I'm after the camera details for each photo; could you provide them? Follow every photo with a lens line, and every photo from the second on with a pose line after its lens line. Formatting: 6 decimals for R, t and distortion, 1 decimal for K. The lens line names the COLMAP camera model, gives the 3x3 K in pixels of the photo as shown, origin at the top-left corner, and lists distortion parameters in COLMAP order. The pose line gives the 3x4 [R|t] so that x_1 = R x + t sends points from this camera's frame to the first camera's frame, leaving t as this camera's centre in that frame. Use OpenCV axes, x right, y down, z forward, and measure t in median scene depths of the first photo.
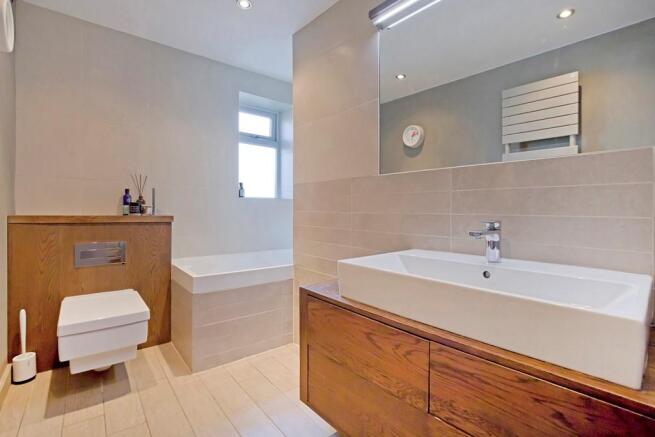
lens RADIAL K [[312.0, 0, 328.0], [0, 312.0, 213.6], [0, 0, 1]] dist [-0.003093, -0.000717]
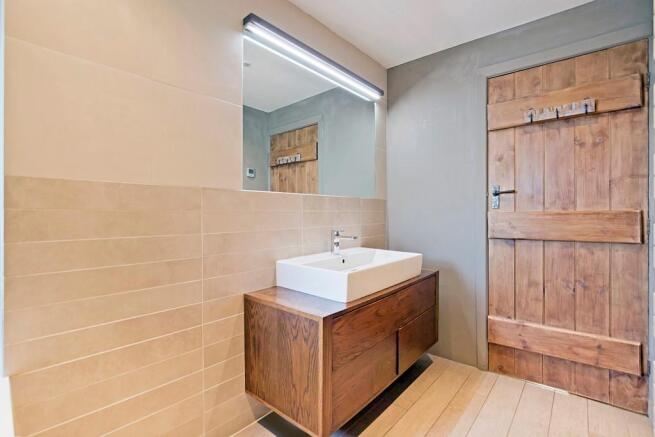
lens RADIAL K [[312.0, 0, 327.7], [0, 312.0, 215.8], [0, 0, 1]] dist [-0.003093, -0.000717]
pose [[-0.175113, -0.011982, 0.984475, -1.149867], [0.018879, 0.999701, 0.015526, -0.083803], [-0.984367, 0.021305, -0.174834, 1.338653]]
